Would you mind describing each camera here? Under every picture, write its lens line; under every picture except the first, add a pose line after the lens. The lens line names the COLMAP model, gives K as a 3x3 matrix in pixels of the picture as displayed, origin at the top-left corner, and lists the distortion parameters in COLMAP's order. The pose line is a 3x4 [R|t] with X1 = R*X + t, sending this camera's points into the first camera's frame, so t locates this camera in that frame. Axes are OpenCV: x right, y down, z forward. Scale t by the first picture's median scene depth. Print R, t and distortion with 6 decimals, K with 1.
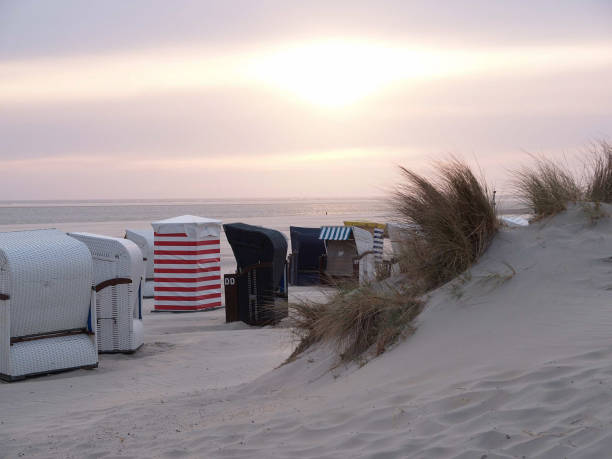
lens RADIAL K [[1591.2, 0, 307.9], [0, 1591.2, 233.2], [0, 0, 1]] dist [0.075515, 0.000000]
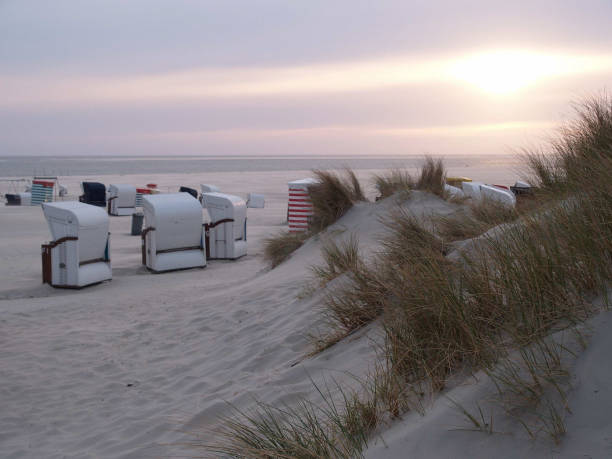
lens RADIAL K [[1071.8, 0, 303.2], [0, 1071.8, 229.5], [0, 0, 1]] dist [0.080776, 0.000000]
pose [[0.973200, 0.024029, -0.228701, 0.338716], [-0.010799, 0.998204, 0.058925, -0.045066], [0.229706, -0.054876, 0.971712, -0.244255]]
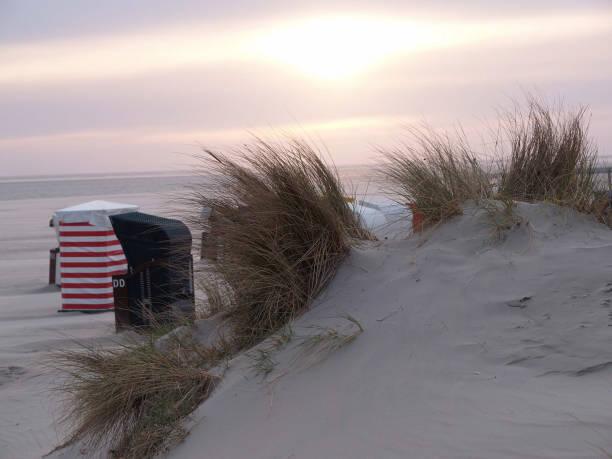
lens RADIAL K [[1372.3, 0, 309.4], [0, 1372.3, 227.8], [0, 0, 1]] dist [0.002550, 0.000000]
pose [[0.999338, -0.024518, -0.026886, 0.113096], [0.025220, 0.999342, 0.026072, -0.024325], [0.026229, -0.026733, 0.999298, 0.441307]]
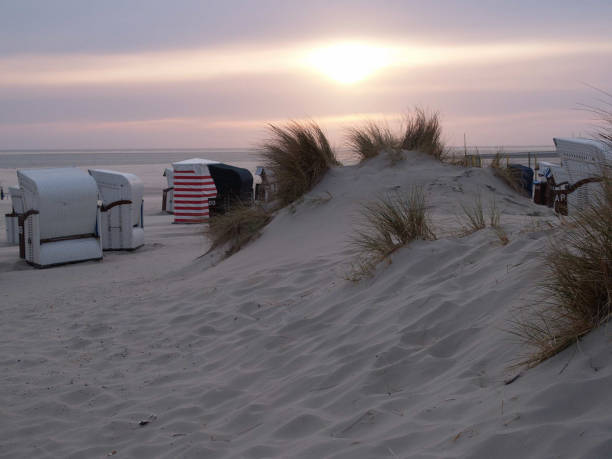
lens RADIAL K [[1071.8, 0, 307.6], [0, 1071.8, 231.0], [0, 0, 1]] dist [0.080776, 0.000000]
pose [[0.998801, 0.004772, -0.048731, 0.141234], [-0.002074, 0.998470, 0.055261, 0.001250], [0.048920, -0.055093, 0.997282, 0.001253]]
